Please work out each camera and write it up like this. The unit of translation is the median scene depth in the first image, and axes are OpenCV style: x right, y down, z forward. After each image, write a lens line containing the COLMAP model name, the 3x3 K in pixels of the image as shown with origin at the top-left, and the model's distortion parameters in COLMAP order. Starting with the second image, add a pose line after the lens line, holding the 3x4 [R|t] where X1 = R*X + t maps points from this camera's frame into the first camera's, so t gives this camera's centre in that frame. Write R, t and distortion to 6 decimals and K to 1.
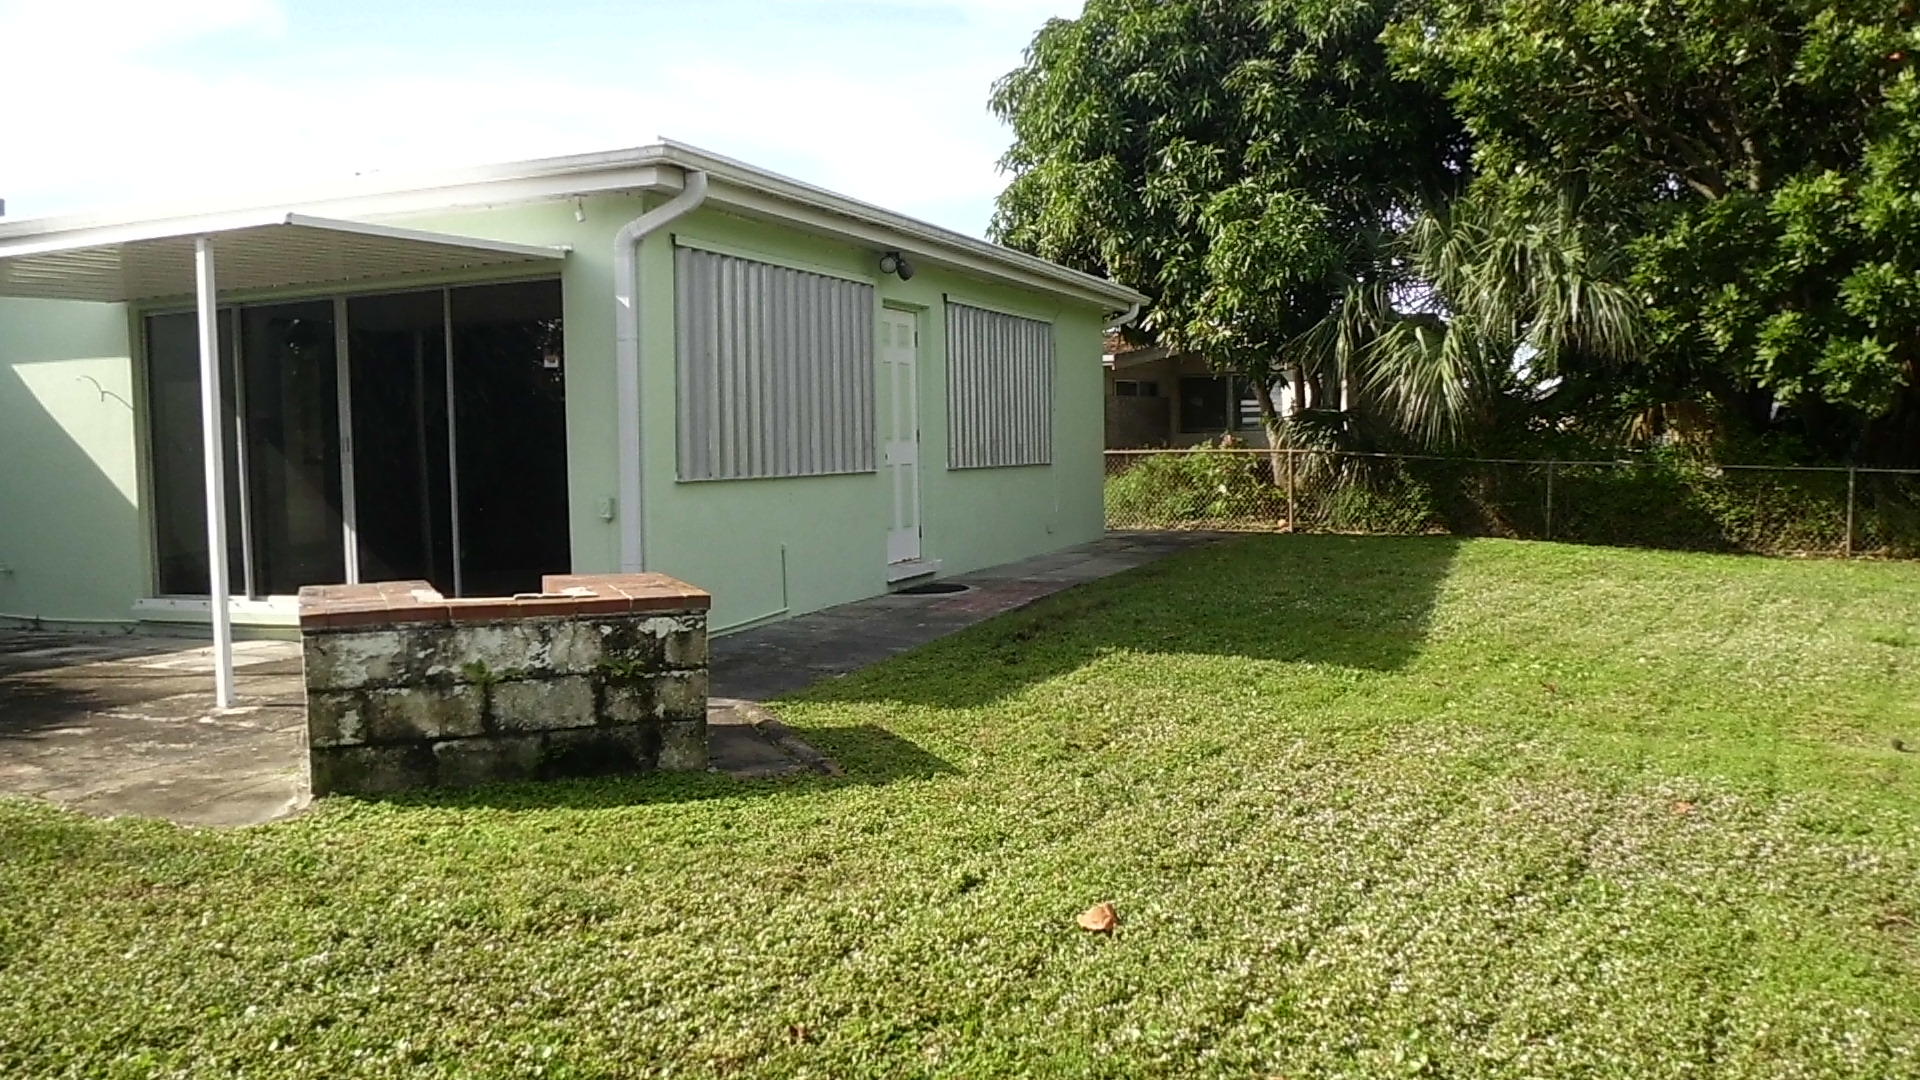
lens RADIAL K [[1554.6, 0, 955.5], [0, 1554.6, 510.1], [0, 0, 1]] dist [-0.005665, -0.045318]
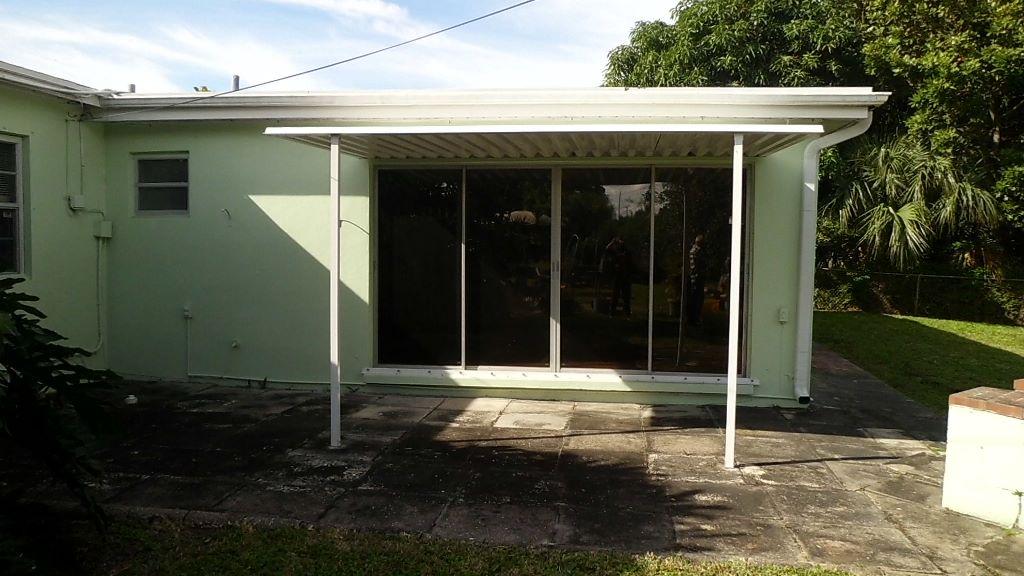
lens RADIAL K [[829.6, 0, 514.3], [0, 829.6, 254.2], [0, 0, 1]] dist [0.002119, -0.008144]
pose [[0.962914, 0.034686, 0.267569, -0.514224], [-0.028507, 0.999230, -0.026946, -0.025184], [-0.268298, 0.018319, 0.963162, 0.197152]]
